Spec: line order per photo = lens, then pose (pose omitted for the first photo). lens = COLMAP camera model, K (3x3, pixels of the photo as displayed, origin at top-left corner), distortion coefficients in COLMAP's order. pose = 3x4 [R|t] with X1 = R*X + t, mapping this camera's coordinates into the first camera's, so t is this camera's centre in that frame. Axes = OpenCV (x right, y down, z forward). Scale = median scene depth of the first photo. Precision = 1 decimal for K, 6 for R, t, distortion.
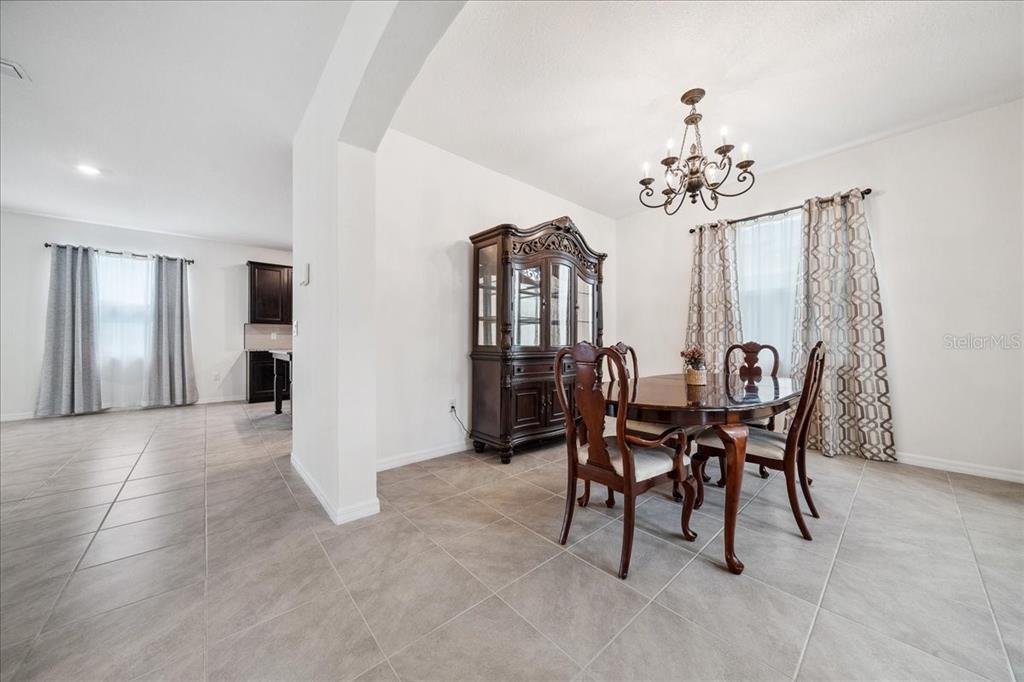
lens RADIAL K [[350.5, 0, 512.0], [0, 350.5, 341.0], [0, 0, 1]] dist [-0.001095, -0.000117]
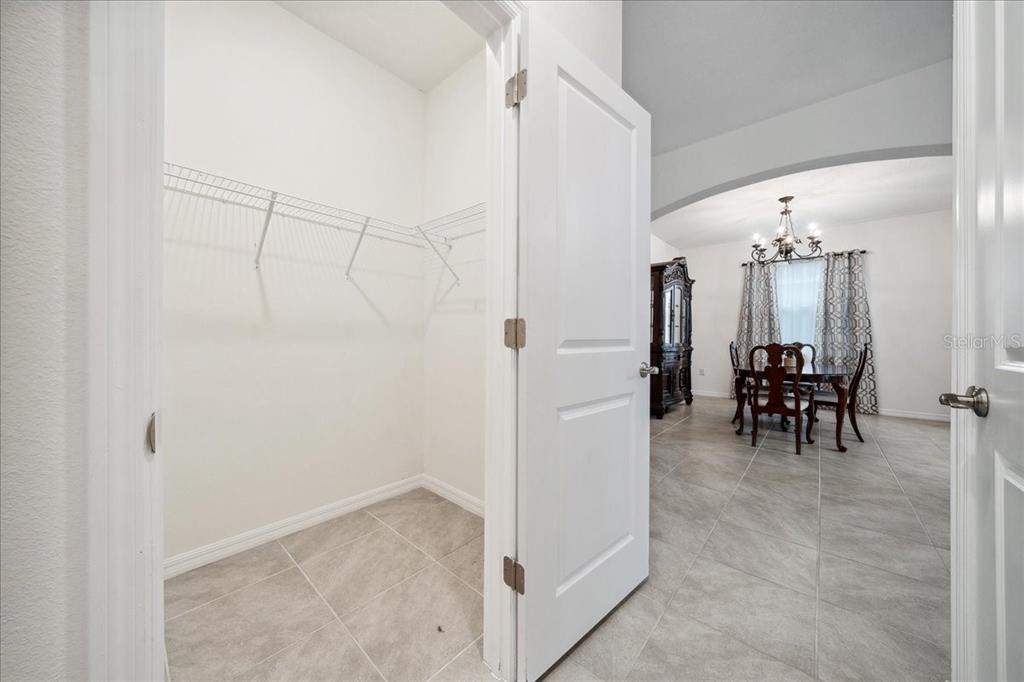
lens RADIAL K [[352.8, 0, 509.6], [0, 352.8, 337.4], [0, 0, 1]] dist [-0.000101, 0.000048]
pose [[0.992528, 0.011141, 0.121508, -0.822037], [-0.012038, 0.999905, 0.006647, -0.013645], [-0.121422, -0.008060, 0.992568, -0.442530]]
